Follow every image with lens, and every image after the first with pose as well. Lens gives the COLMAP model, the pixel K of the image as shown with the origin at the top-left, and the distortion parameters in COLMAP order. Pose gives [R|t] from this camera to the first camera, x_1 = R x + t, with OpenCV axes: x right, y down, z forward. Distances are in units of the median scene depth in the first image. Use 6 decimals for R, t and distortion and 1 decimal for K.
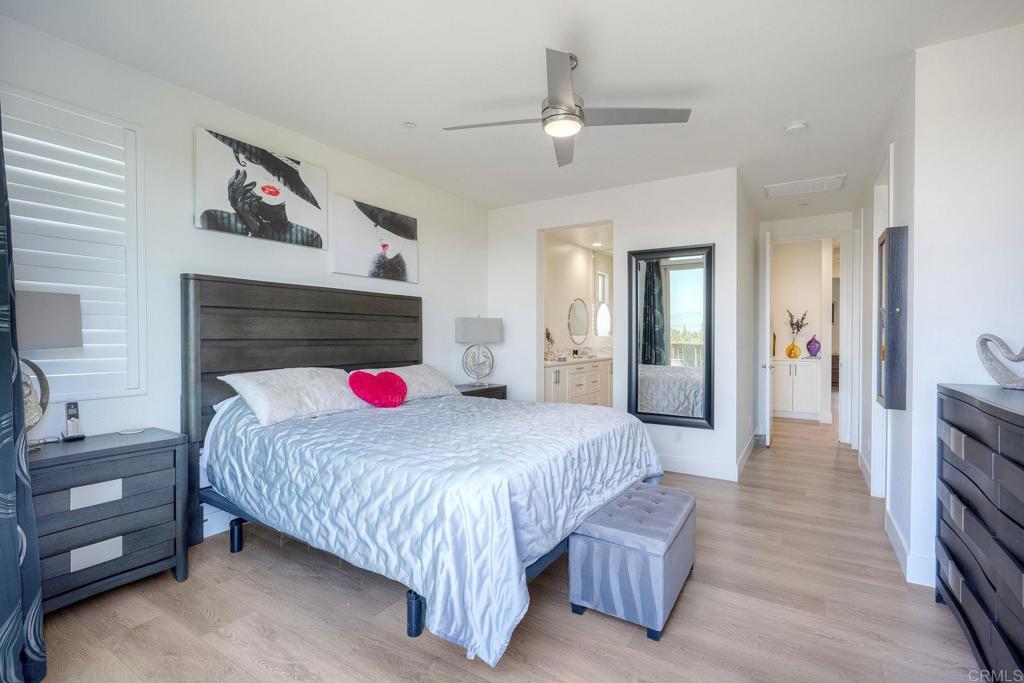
lens RADIAL K [[467.7, 0, 518.8], [0, 467.7, 338.2], [0, 0, 1]] dist [-0.007367, -0.000104]
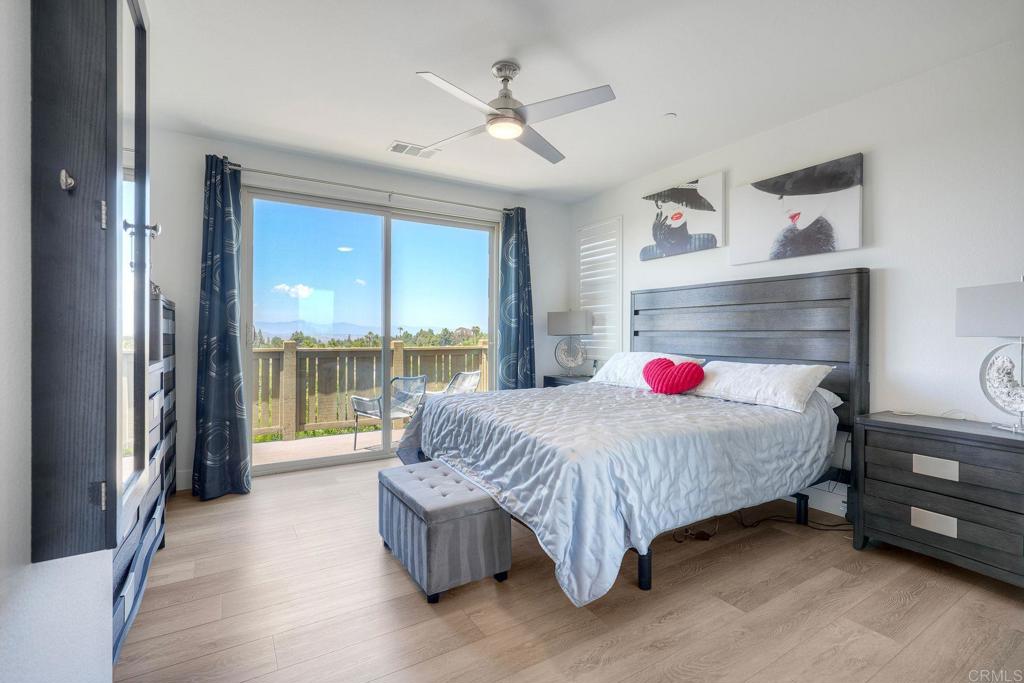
lens RADIAL K [[467.7, 0, 518.8], [0, 467.7, 338.2], [0, 0, 1]] dist [-0.007367, -0.000104]
pose [[-0.442621, 0.005197, -0.896694, 0.902247], [-0.007056, 0.999932, 0.009278, 0.014747], [0.896681, 0.010434, -0.442554, 1.286078]]
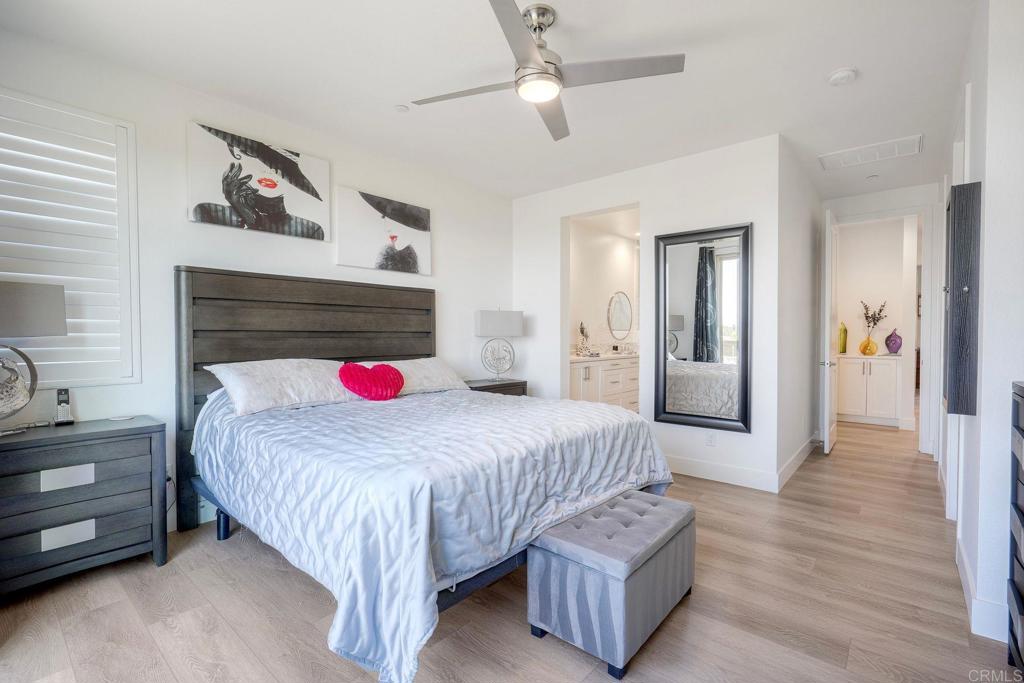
lens RADIAL K [[462.2, 0, 517.1], [0, 462.2, 341.9], [0, 0, 1]] dist [-0.005501, -0.000195]
pose [[0.988579, -0.000086, -0.150702, 0.162685], [0.001675, 0.999944, 0.010419, 0.018203], [0.150693, -0.010553, 0.988524, 0.101772]]
